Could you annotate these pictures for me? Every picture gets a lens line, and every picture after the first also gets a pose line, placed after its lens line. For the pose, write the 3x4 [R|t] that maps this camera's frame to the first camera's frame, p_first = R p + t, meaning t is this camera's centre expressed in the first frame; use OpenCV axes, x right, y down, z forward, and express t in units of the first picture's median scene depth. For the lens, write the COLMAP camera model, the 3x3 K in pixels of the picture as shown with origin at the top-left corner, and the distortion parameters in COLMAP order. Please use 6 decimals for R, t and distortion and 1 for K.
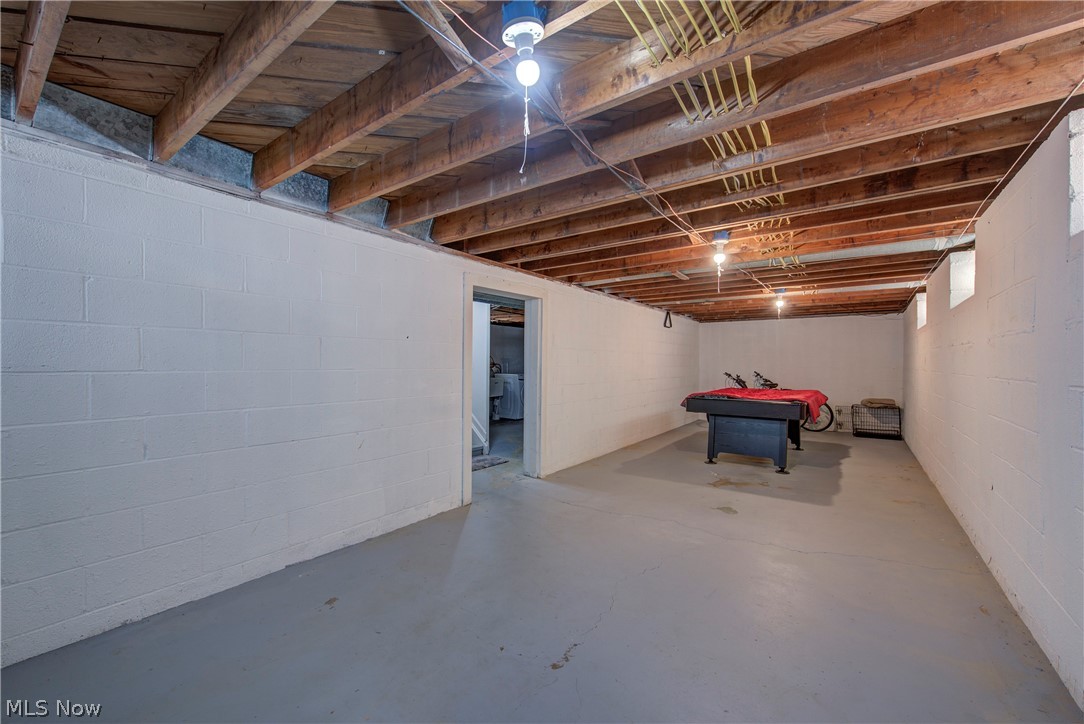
lens RADIAL K [[432.0, 0, 546.0], [0, 432.0, 364.2], [0, 0, 1]] dist [0.004555, -0.000738]
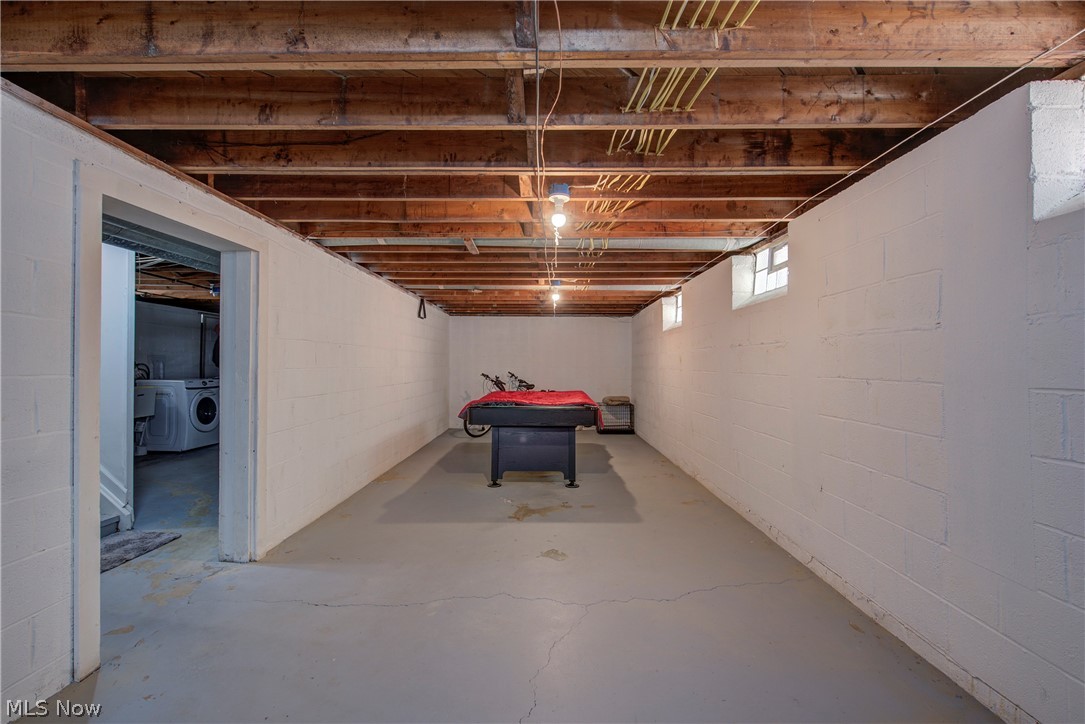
lens RADIAL K [[466.6, 0, 536.8], [0, 466.6, 365.5], [0, 0, 1]] dist [0.006152, -0.003976]
pose [[0.820905, -0.002924, 0.571058, -0.060641], [0.000990, 0.999993, 0.003697, -0.000344], [-0.571064, -0.002470, 0.820902, 0.267363]]
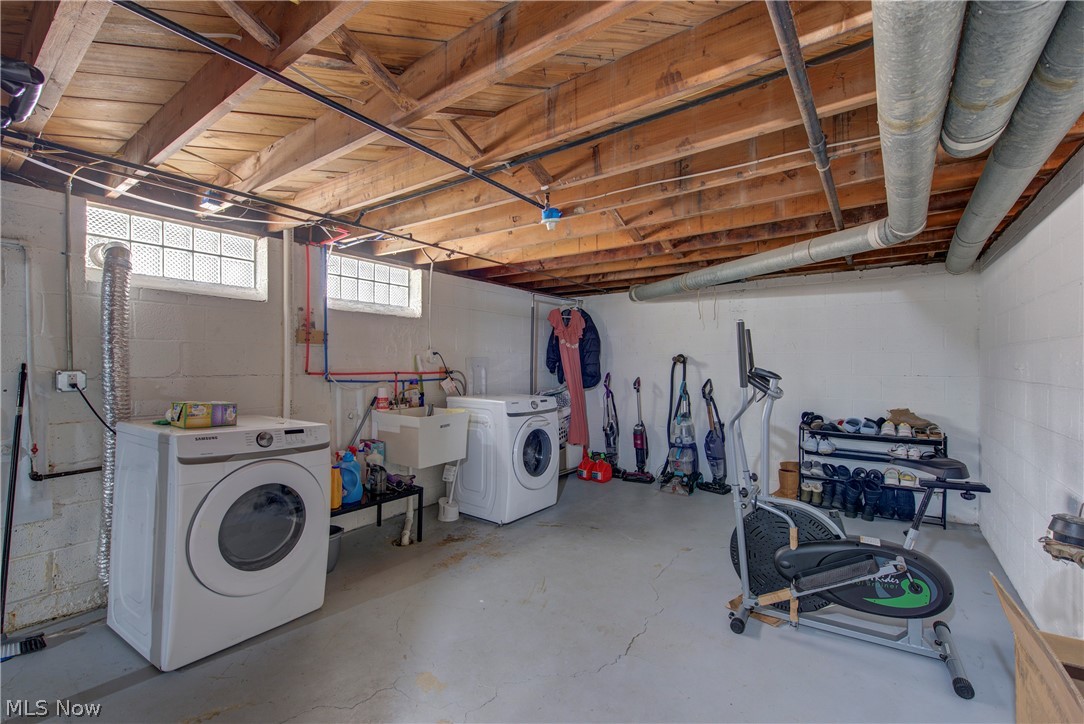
lens RADIAL K [[466.2, 0, 543.5], [0, 466.2, 366.1], [0, 0, 1]] dist [0.006152, -0.003976]
pose [[0.999949, -0.002777, -0.009695, -0.055141], [0.002740, 0.999989, -0.003866, -0.006546], [0.009706, 0.003839, 0.999946, 1.126934]]
